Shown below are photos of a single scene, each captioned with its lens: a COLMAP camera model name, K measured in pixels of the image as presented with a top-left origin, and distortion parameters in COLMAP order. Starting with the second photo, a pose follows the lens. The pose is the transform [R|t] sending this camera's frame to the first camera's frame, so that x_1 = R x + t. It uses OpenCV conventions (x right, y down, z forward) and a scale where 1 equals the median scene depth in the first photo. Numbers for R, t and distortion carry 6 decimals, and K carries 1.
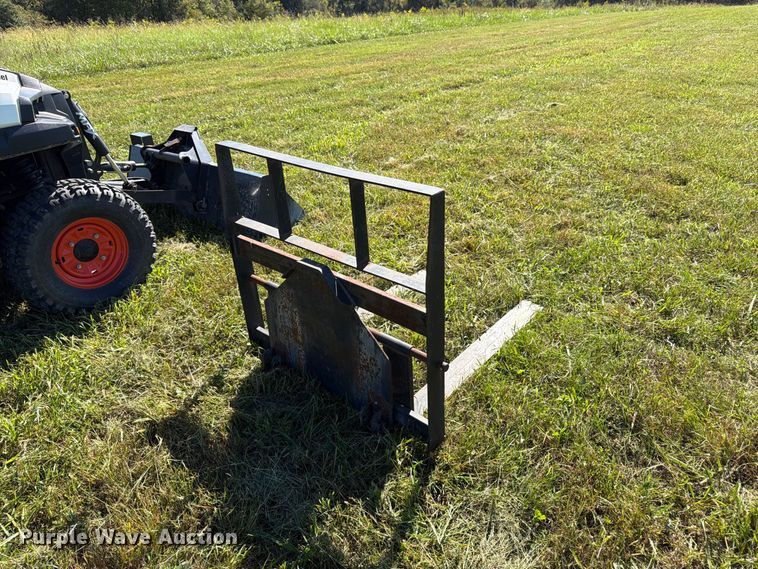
lens RADIAL K [[544.8, 0, 389.2], [0, 544.8, 272.7], [0, 0, 1]] dist [-0.004105, -0.000038]
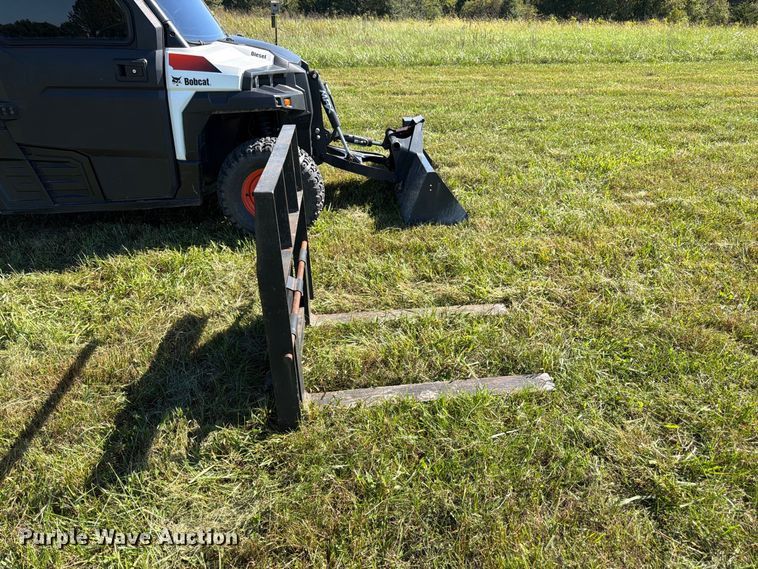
lens RADIAL K [[538.5, 0, 383.5], [0, 538.5, 284.4], [0, 0, 1]] dist [0.018740, -0.021769]
pose [[0.711790, 0.350994, -0.608407, 0.539173], [-0.336672, 0.930694, 0.143042, -0.117979], [0.616447, 0.103018, 0.780628, 0.173453]]
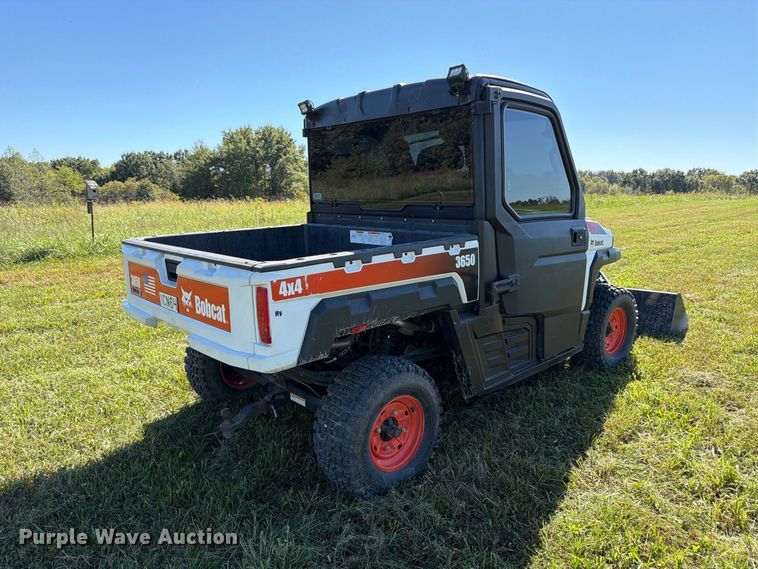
lens RADIAL K [[533.2, 0, 374.4], [0, 533.2, 285.5], [0, 0, 1]] dist [0.107119, -0.155517]
pose [[0.988509, 0.044549, -0.144449, -1.033430], [-0.082973, 0.958671, -0.272150, 0.322656], [0.126355, 0.281008, 0.951351, -0.596866]]
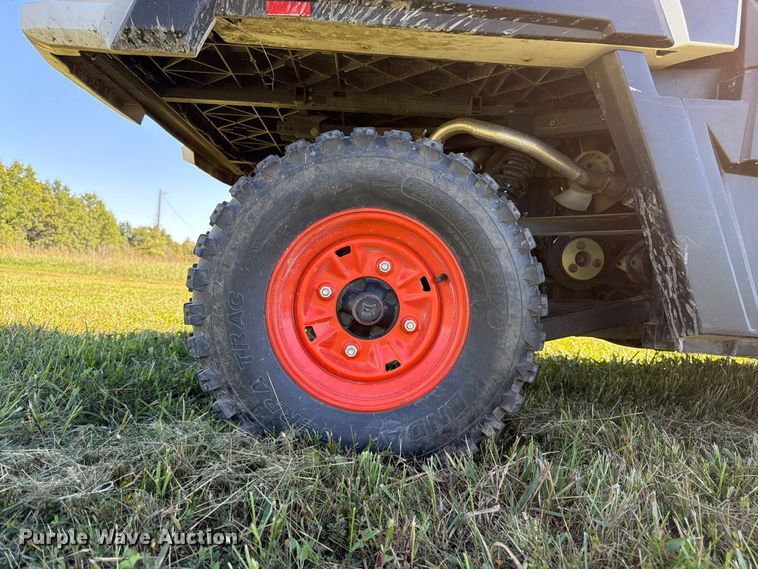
lens RADIAL K [[547.5, 0, 366.7], [0, 547.5, 285.1], [0, 0, 1]] dist [0.051173, -0.094809]
pose [[0.639109, 0.087688, -0.764101, -0.834193], [-0.434612, 0.860832, -0.264729, 0.396870], [0.634549, 0.501278, 0.588275, 0.188289]]
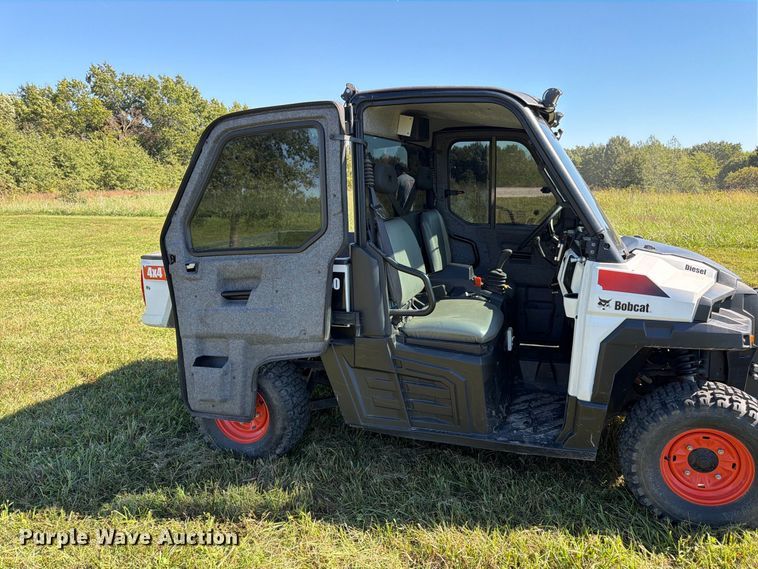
lens RADIAL K [[538.5, 0, 383.5], [0, 538.5, 284.4], [0, 0, 1]] dist [0.018740, -0.021769]
pose [[0.364402, 0.209761, -0.907310, 0.002219], [-0.424602, 0.904557, 0.038592, -0.119456], [0.828809, 0.371183, 0.418688, 0.080755]]
